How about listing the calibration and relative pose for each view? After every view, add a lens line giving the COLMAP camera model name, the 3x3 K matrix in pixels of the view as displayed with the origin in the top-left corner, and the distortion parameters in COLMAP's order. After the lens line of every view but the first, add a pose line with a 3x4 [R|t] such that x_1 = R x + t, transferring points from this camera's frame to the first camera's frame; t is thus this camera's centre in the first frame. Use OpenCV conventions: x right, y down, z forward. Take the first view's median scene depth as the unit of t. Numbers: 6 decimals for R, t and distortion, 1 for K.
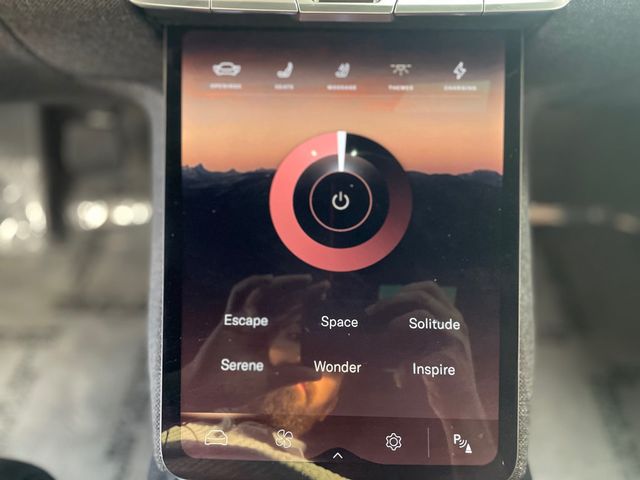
lens RADIAL K [[484.7, 0, 320.0], [0, 484.7, 240.0], [0, 0, 1]] dist [0.081092, -0.117850]
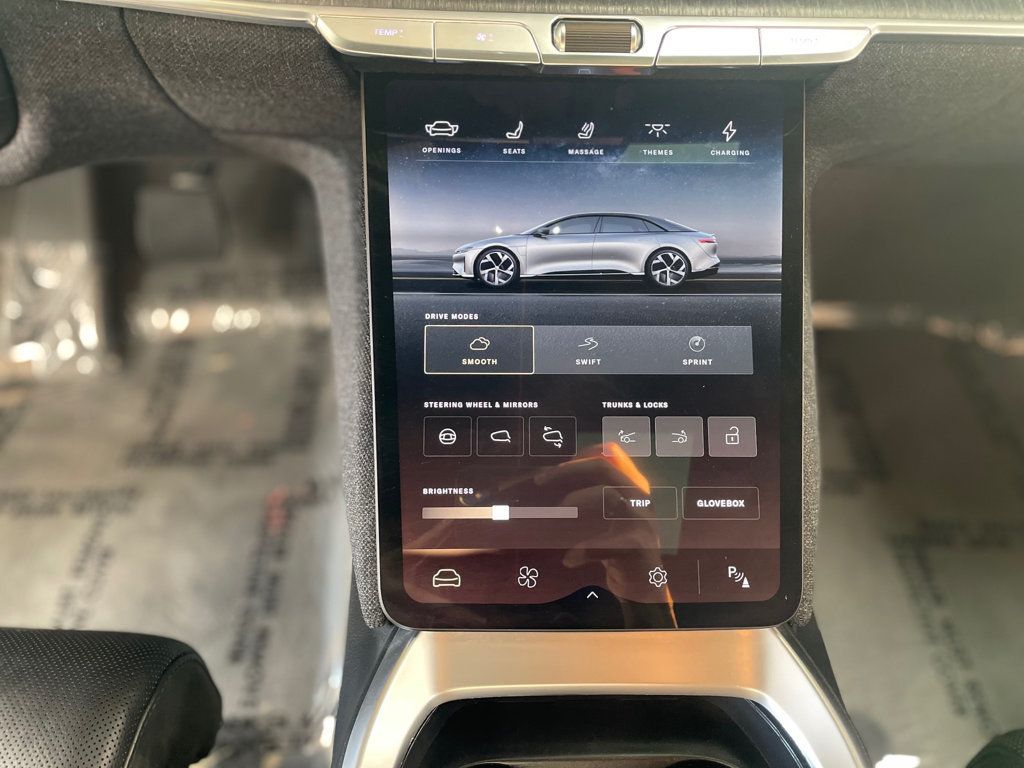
lens RADIAL K [[767.8, 0, 516.3], [0, 767.8, 379.4], [0, 0, 1]] dist [0.078283, -0.114322]
pose [[0.998646, -0.013930, 0.050119, -0.139047], [0.013043, 0.999753, 0.017974, 0.039717], [-0.050357, -0.017296, 0.998582, -0.278315]]
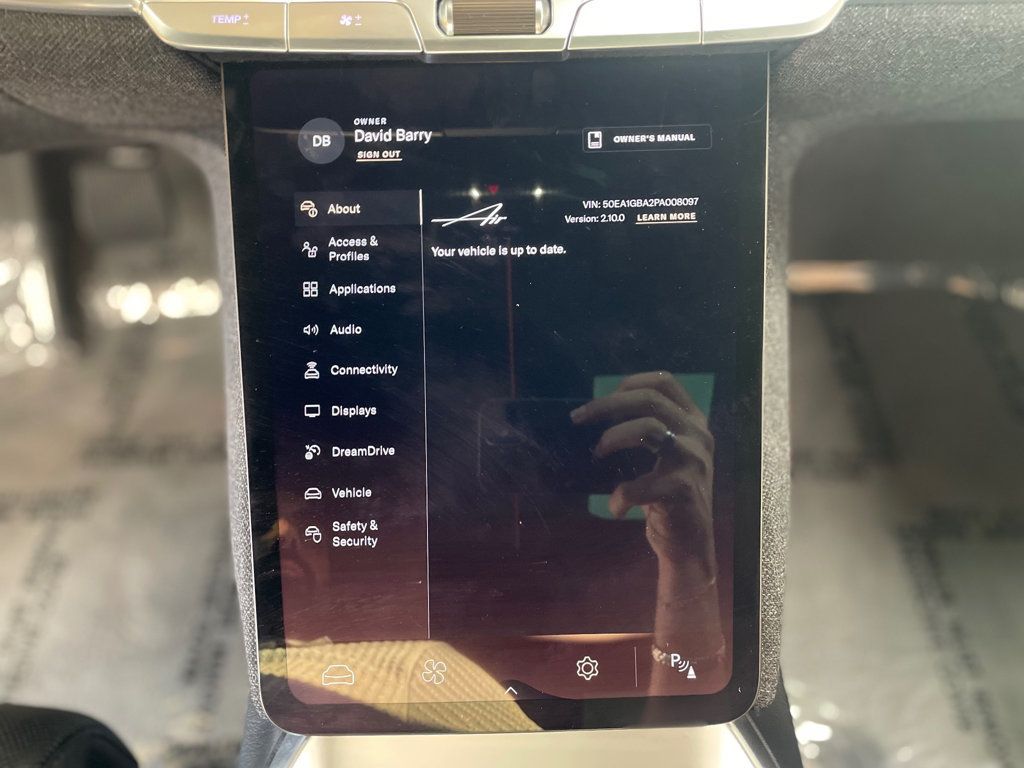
lens RADIAL K [[773.6, 0, 518.1], [0, 773.6, 381.2], [0, 0, 1]] dist [0.075351, -0.110114]
pose [[0.998946, -0.041303, 0.020046, 0.039243], [0.039114, 0.994273, 0.099450, -0.109437], [-0.024039, -0.098561, 0.994841, -0.079597]]
